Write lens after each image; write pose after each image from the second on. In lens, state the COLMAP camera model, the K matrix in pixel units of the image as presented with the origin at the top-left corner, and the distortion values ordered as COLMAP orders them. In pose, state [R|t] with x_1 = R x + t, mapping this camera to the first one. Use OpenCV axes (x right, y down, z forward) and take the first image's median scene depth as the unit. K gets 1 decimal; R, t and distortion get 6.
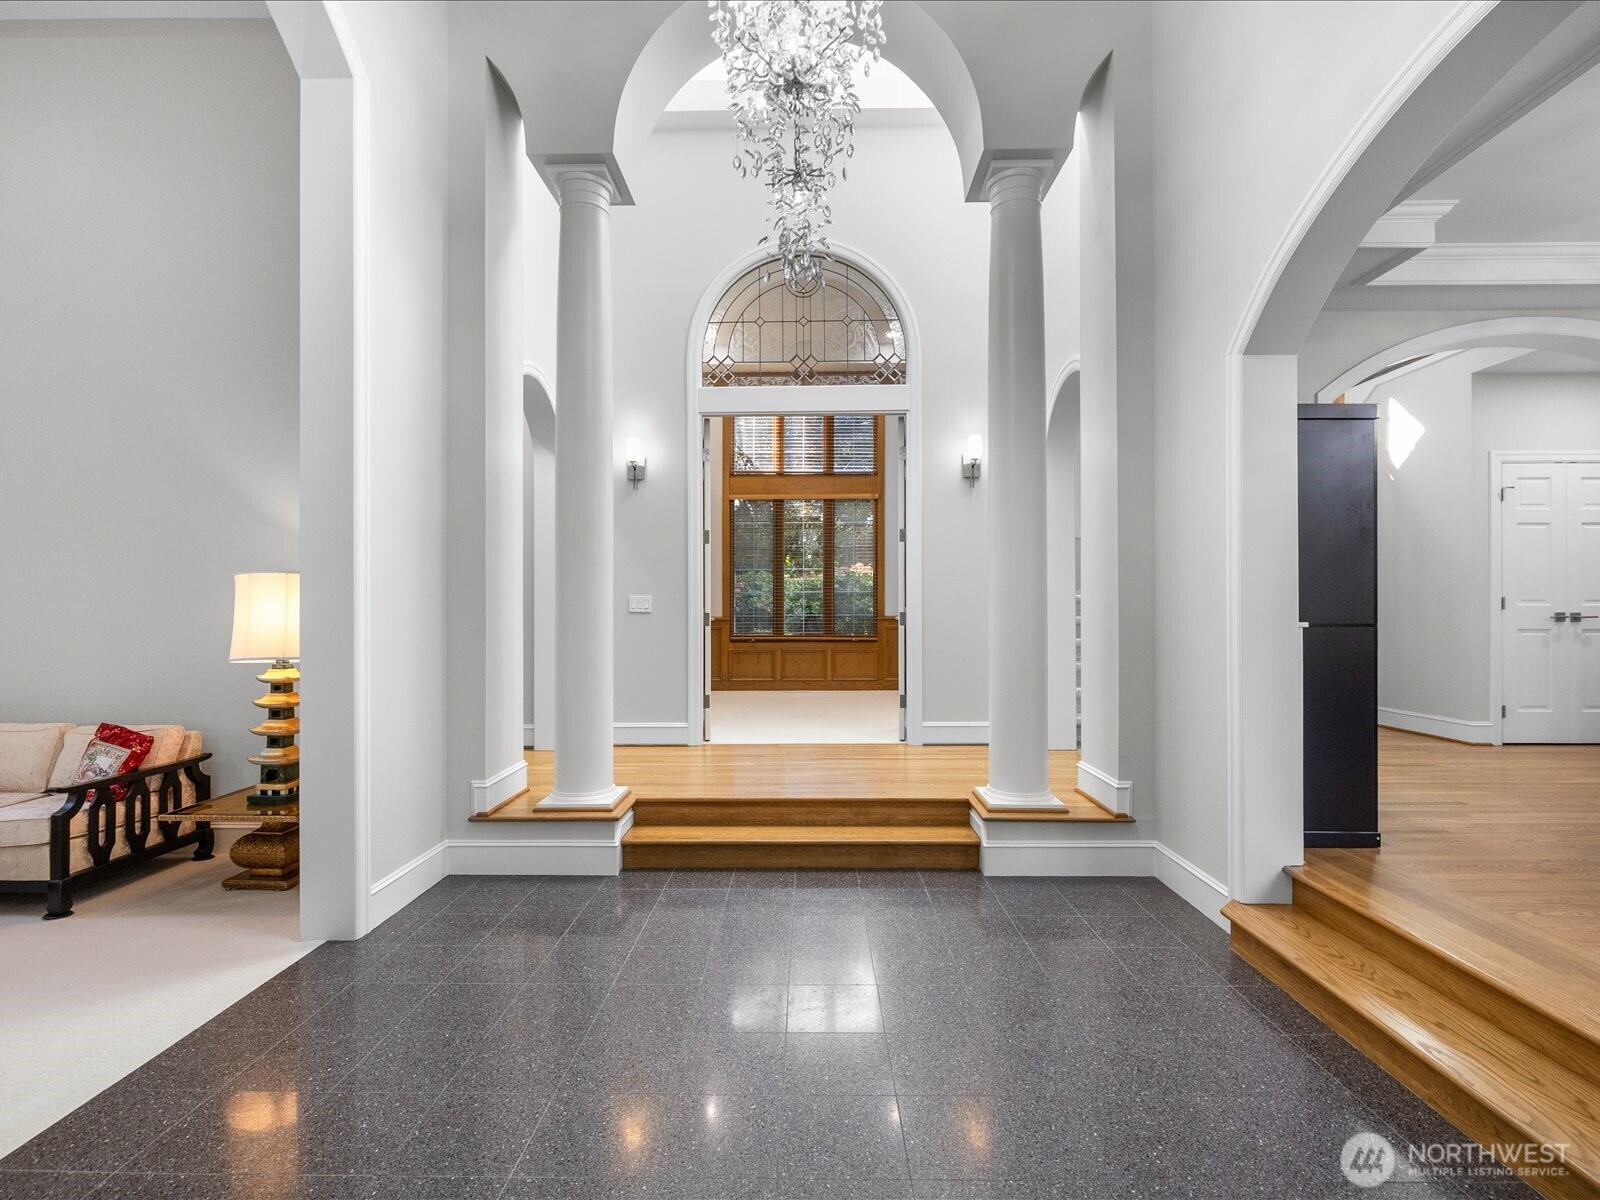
lens RADIAL K [[766.6, 0, 798.4], [0, 766.6, 610.4], [0, 0, 1]] dist [-0.002367, 0.002314]
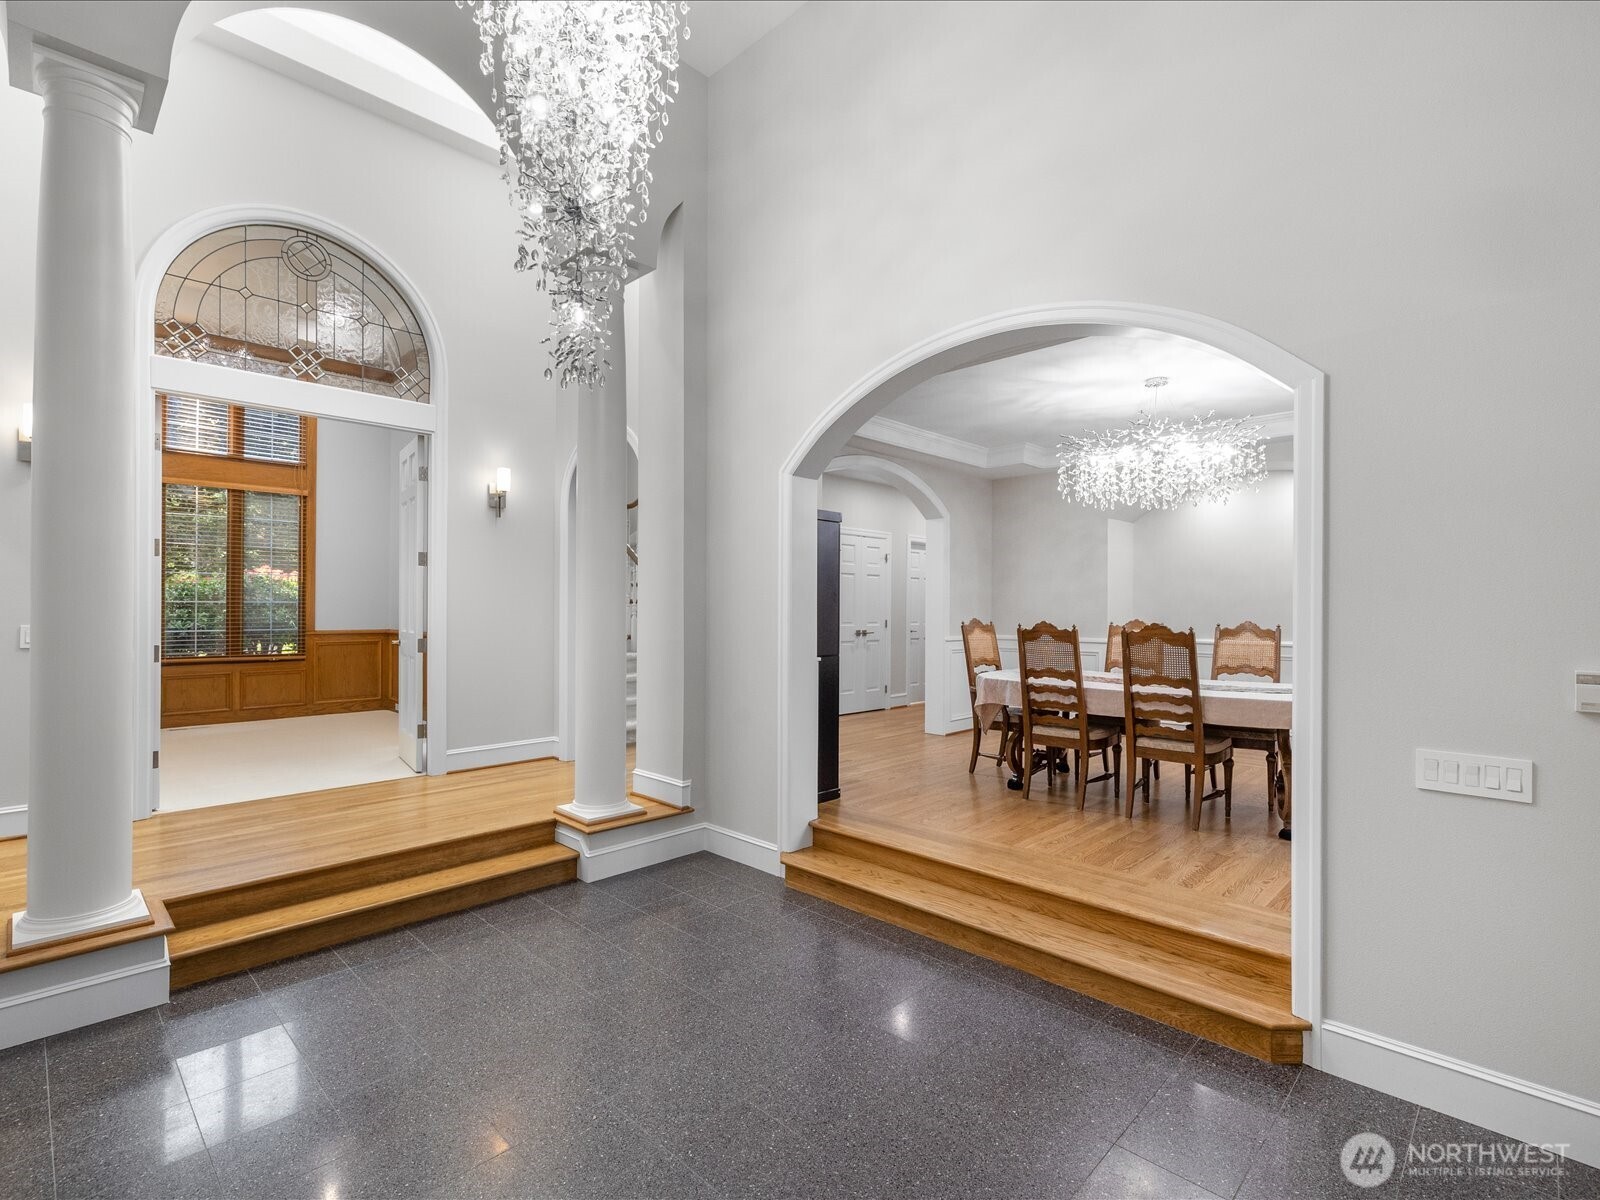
lens RADIAL K [[766.6, 0, 799.6], [0, 766.6, 603.0], [0, 0, 1]] dist [-0.002367, 0.002314]
pose [[0.686817, 0.010237, 0.726758, -0.358111], [-0.009660, 0.999941, -0.004957, -0.063944], [-0.726766, -0.003616, 0.686876, -0.007293]]
